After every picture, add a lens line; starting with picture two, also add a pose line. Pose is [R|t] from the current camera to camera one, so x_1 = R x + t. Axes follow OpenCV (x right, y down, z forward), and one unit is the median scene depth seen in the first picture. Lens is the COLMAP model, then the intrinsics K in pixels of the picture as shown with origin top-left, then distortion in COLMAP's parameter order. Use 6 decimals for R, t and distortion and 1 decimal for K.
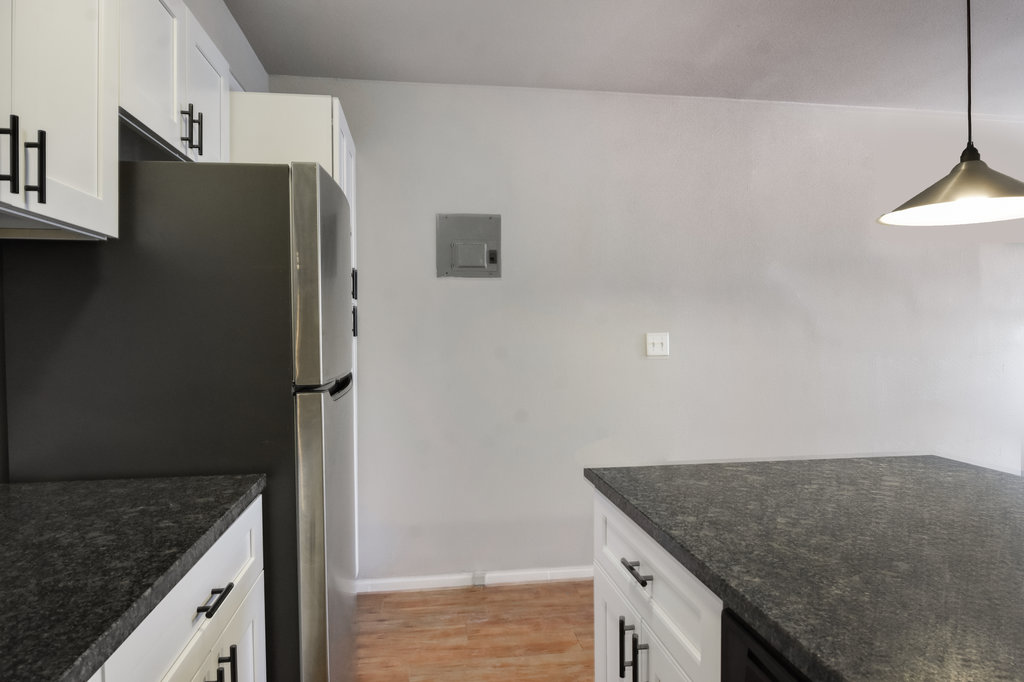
lens RADIAL K [[638.2, 0, 514.1], [0, 638.2, 335.4], [0, 0, 1]] dist [-0.003753, -0.002406]
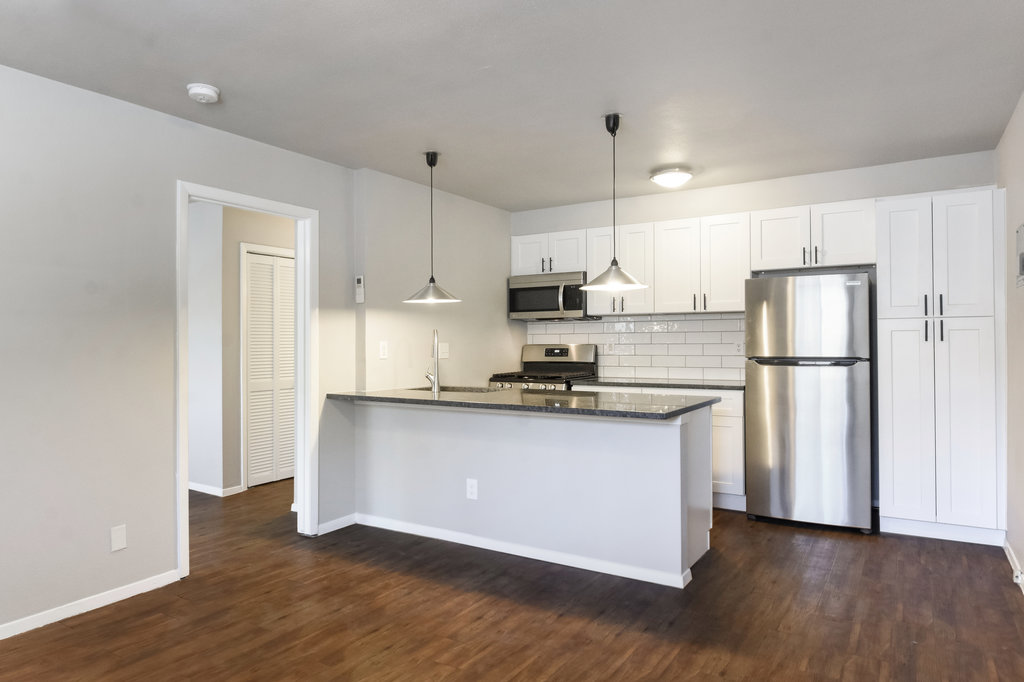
lens RADIAL K [[638.2, 0, 514.1], [0, 638.2, 335.4], [0, 0, 1]] dist [-0.003753, -0.002406]
pose [[-0.652185, 0.001363, -0.758058, 1.262149], [0.001858, 0.999998, 0.000199, -0.010461], [0.758057, -0.001279, -0.652187, 1.055732]]
